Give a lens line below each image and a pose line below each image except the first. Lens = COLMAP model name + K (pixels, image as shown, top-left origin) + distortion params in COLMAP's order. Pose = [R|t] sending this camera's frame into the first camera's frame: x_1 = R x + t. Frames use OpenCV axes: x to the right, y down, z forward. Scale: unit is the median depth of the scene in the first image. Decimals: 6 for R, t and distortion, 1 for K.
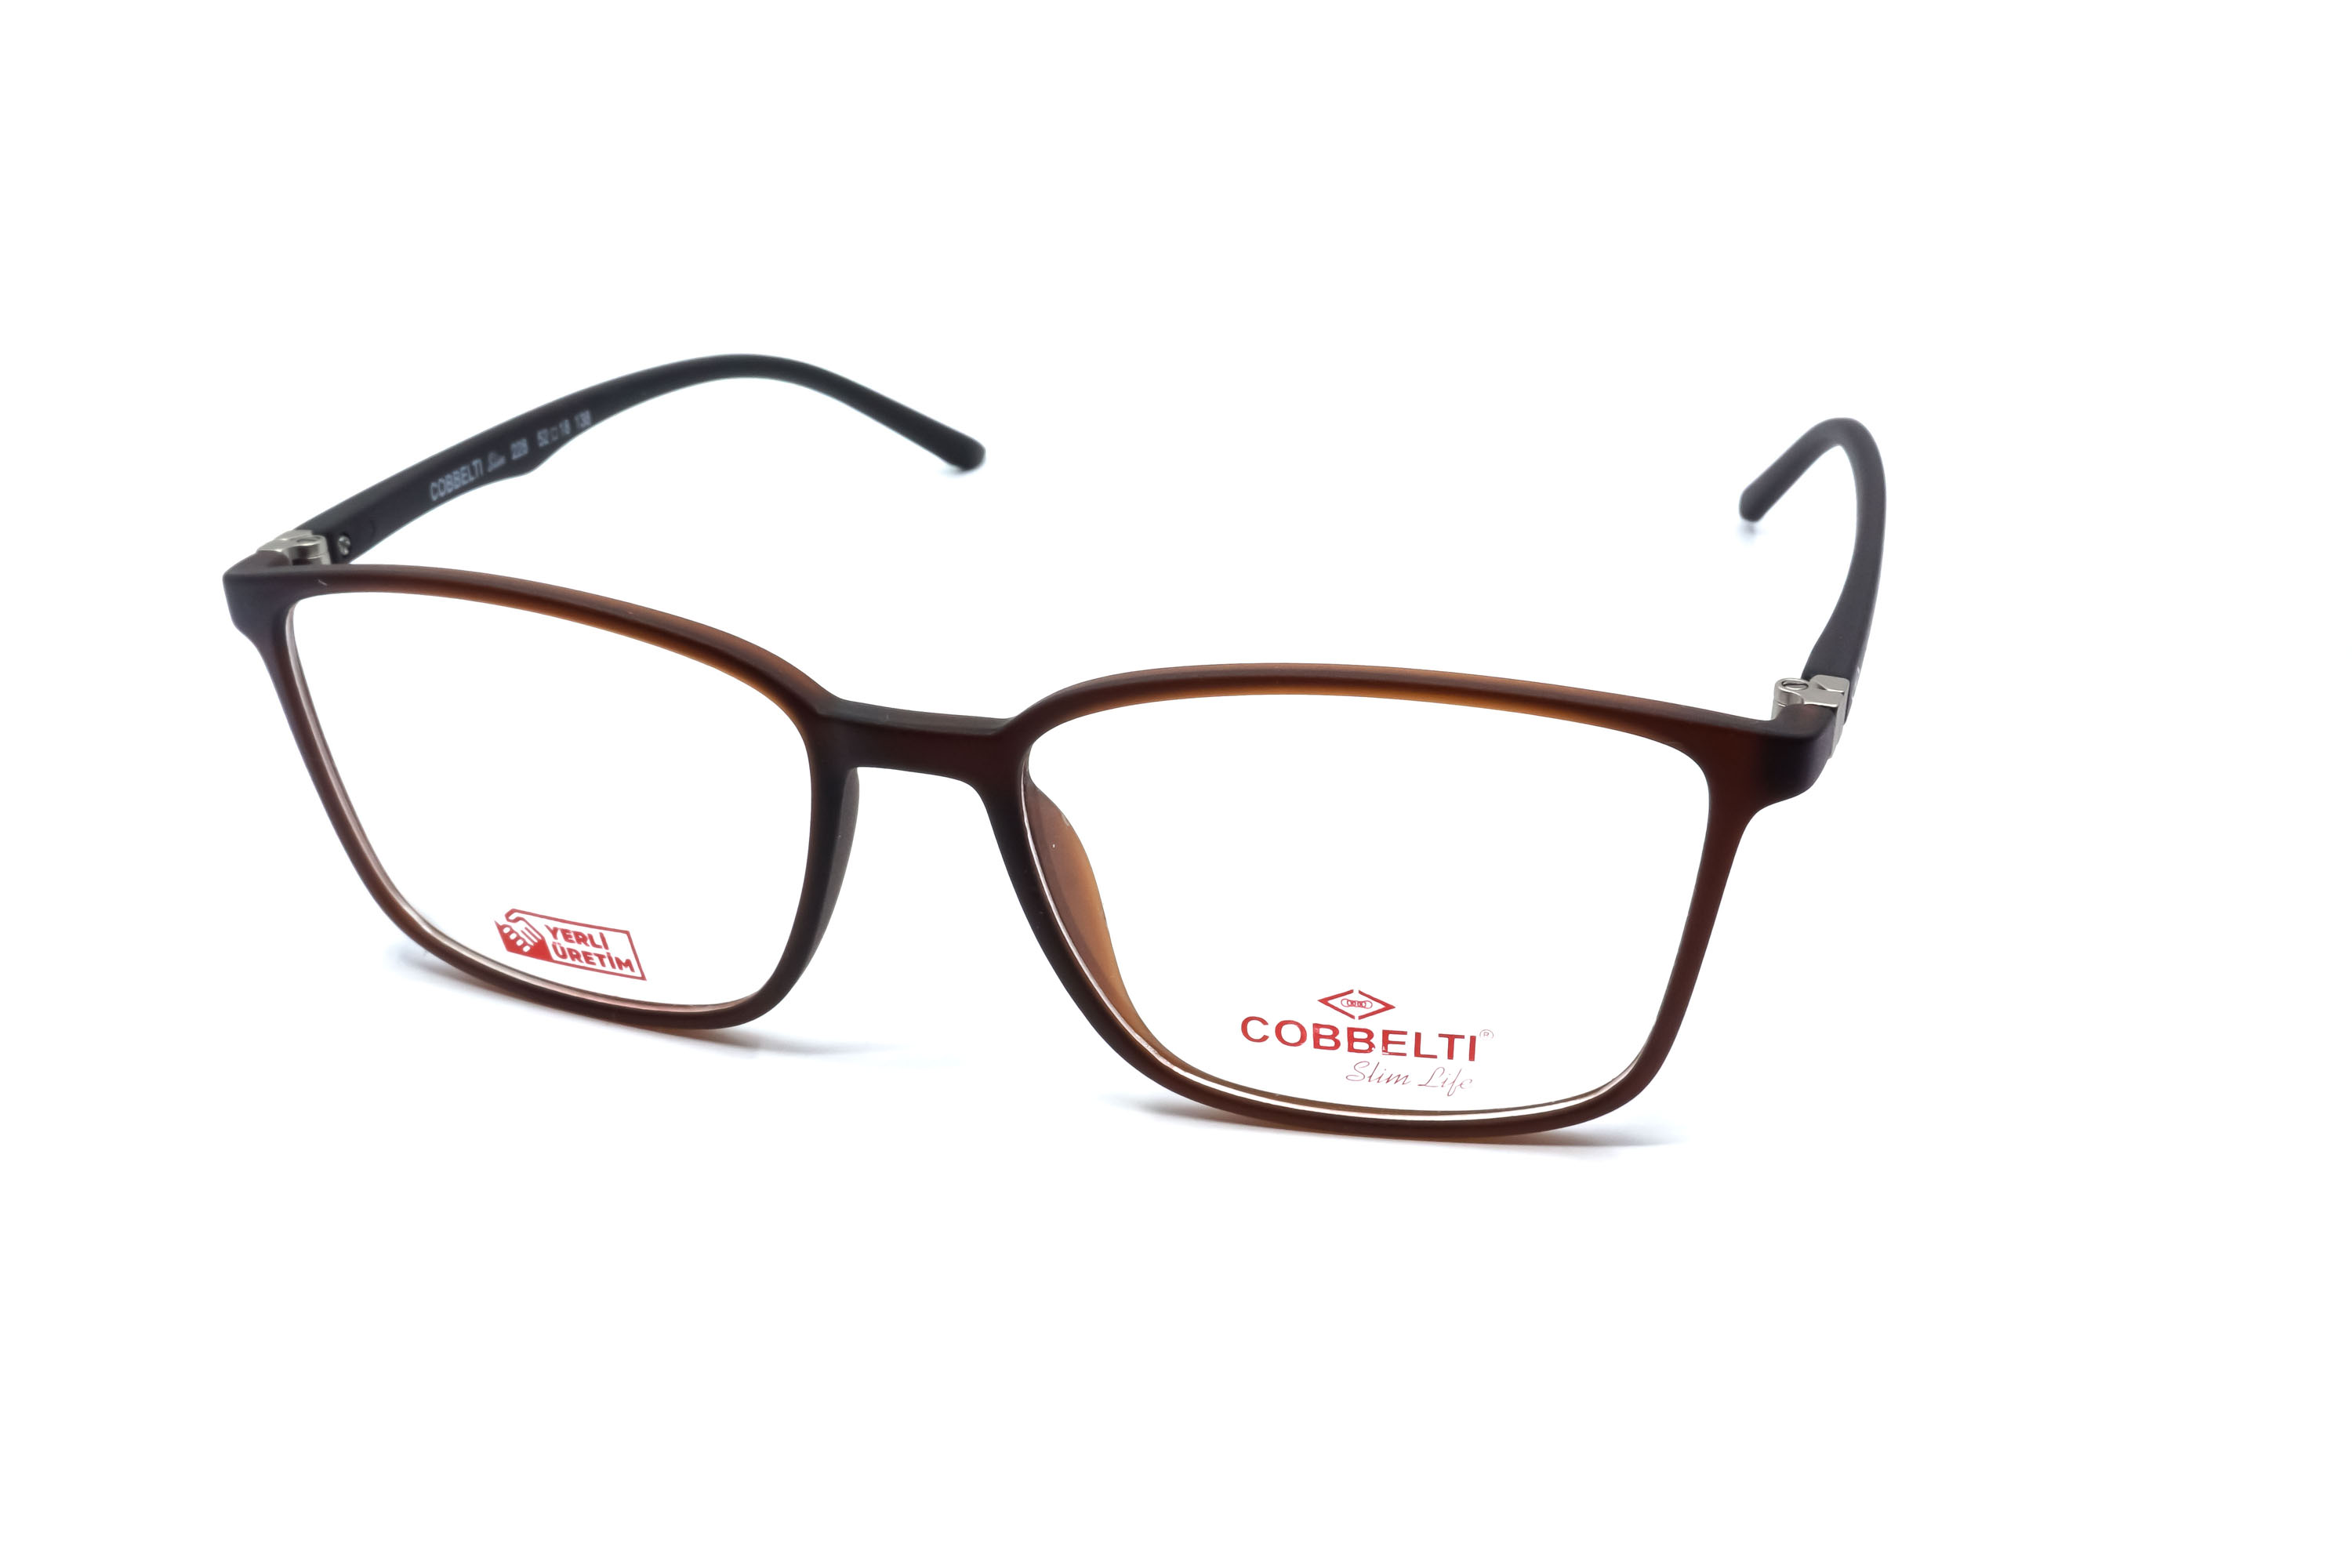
lens RADIAL K [[2644.6, 0, 1176.0], [0, 2644.6, 784.0], [0, 0, 1]] dist [0.009953, 0.049287]
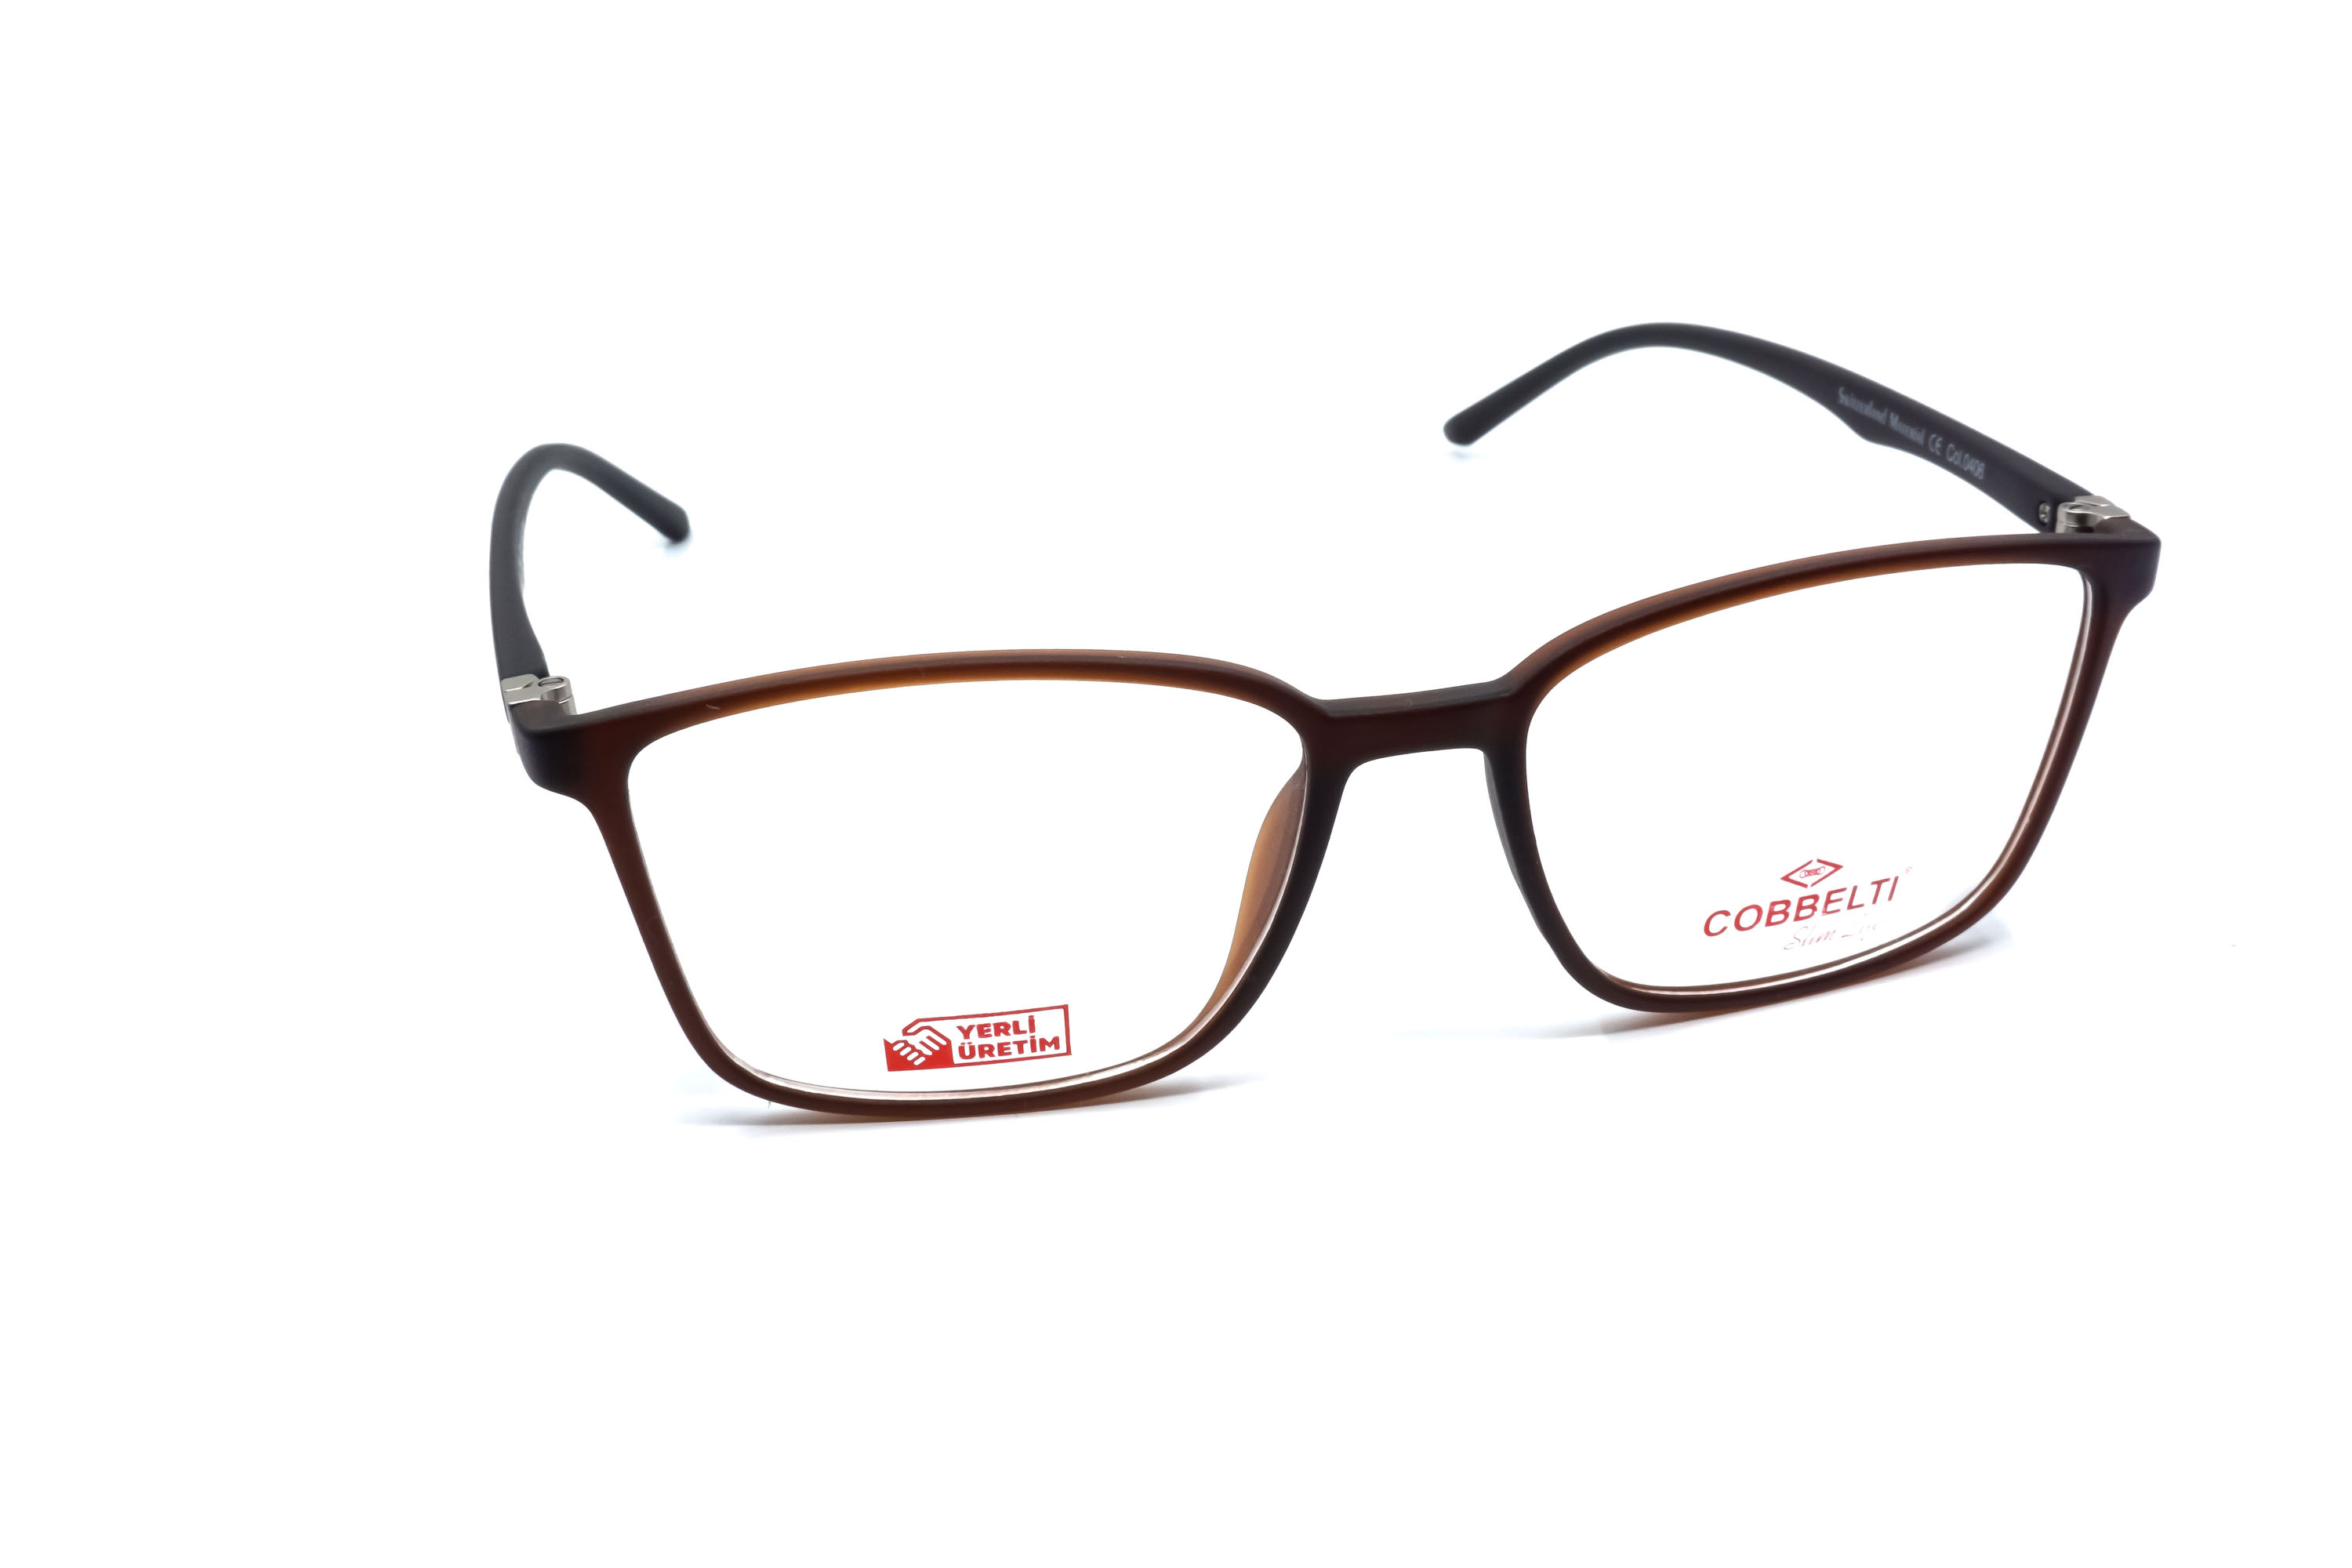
lens RADIAL K [[2644.6, 0, 1176.0], [0, 2644.6, 784.0], [0, 0, 1]] dist [0.009953, 0.049287]
pose [[0.869901, -0.222528, 0.440173, -0.568187], [0.229047, 0.972632, 0.039051, -0.048683], [-0.436817, 0.066850, 0.897063, 0.130349]]
